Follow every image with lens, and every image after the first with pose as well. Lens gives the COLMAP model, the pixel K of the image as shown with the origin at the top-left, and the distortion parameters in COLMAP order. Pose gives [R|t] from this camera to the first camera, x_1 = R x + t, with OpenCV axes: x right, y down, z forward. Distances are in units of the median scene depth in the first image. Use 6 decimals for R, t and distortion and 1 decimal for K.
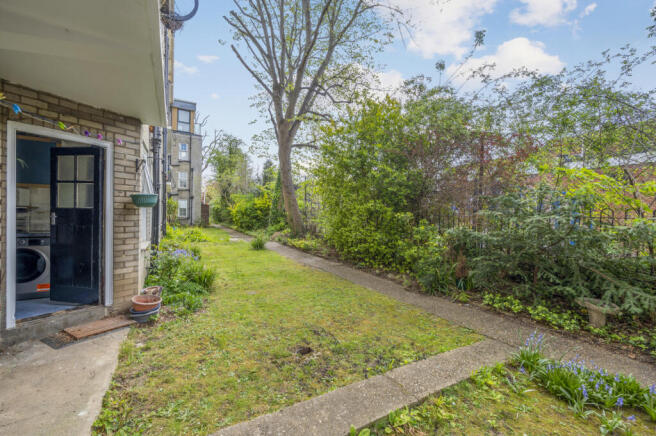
lens RADIAL K [[263.1, 0, 328.0], [0, 263.1, 218.0], [0, 0, 1]] dist [-0.000801, 0.000024]
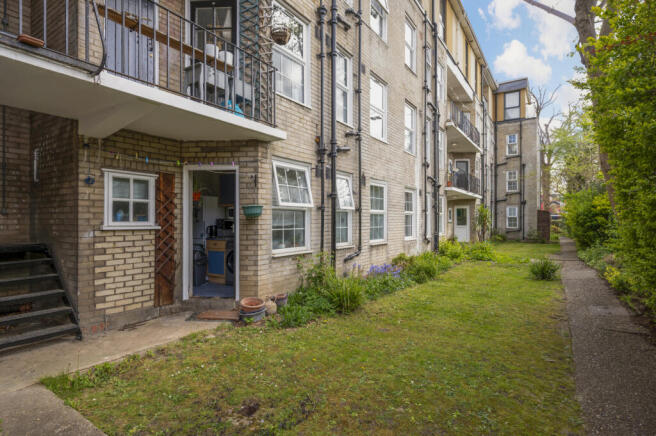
lens RADIAL K [[333.5, 0, 328.0], [0, 333.5, 218.0], [0, 0, 1]] dist [-0.001767, -0.000618]
pose [[0.465874, -0.032117, -0.884268, 0.198151], [0.000098, 0.999343, -0.036245, 0.003251], [0.884851, 0.016799, 0.465571, 0.180183]]
